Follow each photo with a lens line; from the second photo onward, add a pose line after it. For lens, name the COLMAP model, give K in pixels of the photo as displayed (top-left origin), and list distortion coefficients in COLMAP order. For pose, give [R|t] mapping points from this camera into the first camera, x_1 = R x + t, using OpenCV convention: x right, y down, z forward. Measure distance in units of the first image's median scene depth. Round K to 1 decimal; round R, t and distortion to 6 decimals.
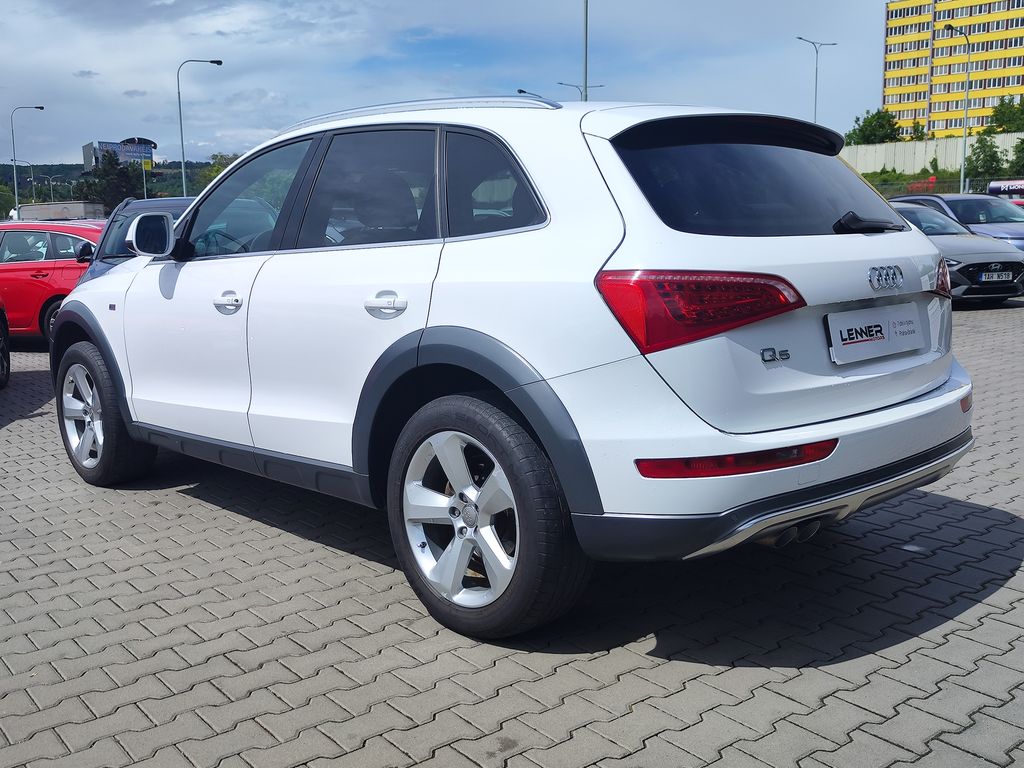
lens RADIAL K [[1044.7, 0, 512.0], [0, 1044.7, 384.0], [0, 0, 1]] dist [0.019441, -0.027554]
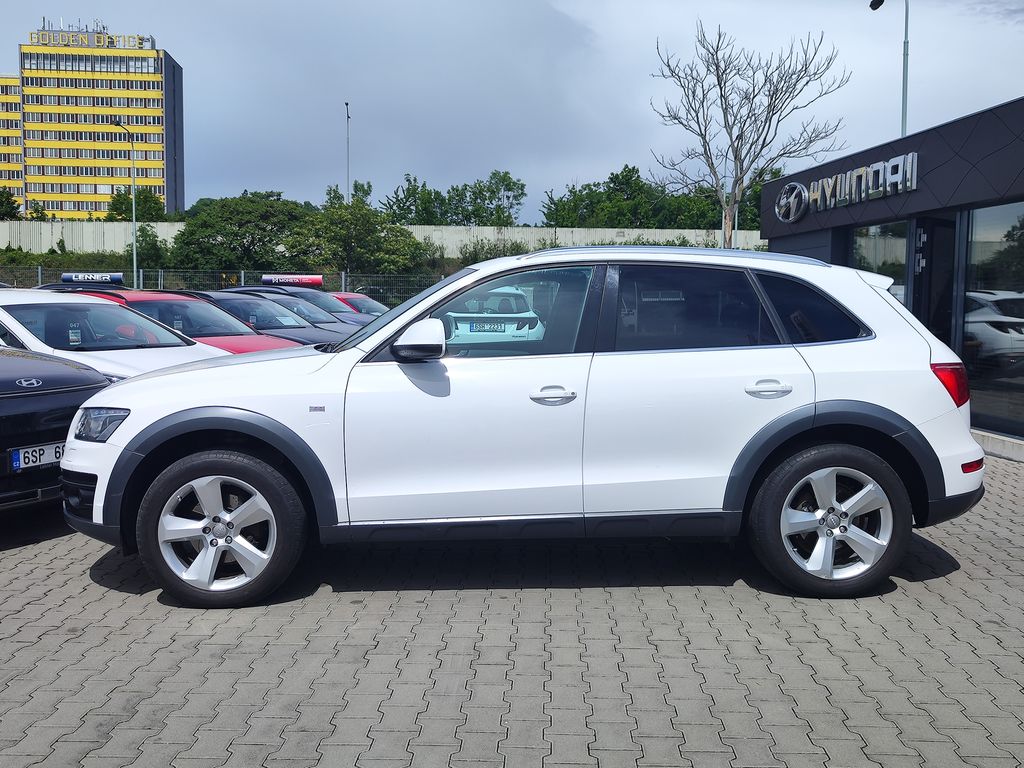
lens RADIAL K [[1044.7, 0, 512.0], [0, 1044.7, 384.0], [0, 0, 1]] dist [0.019441, -0.027554]
pose [[0.619433, -0.038314, 0.784114, -0.132578], [0.094061, 0.995235, -0.025675, -0.007046], [-0.779395, 0.089658, 0.620085, 0.032811]]
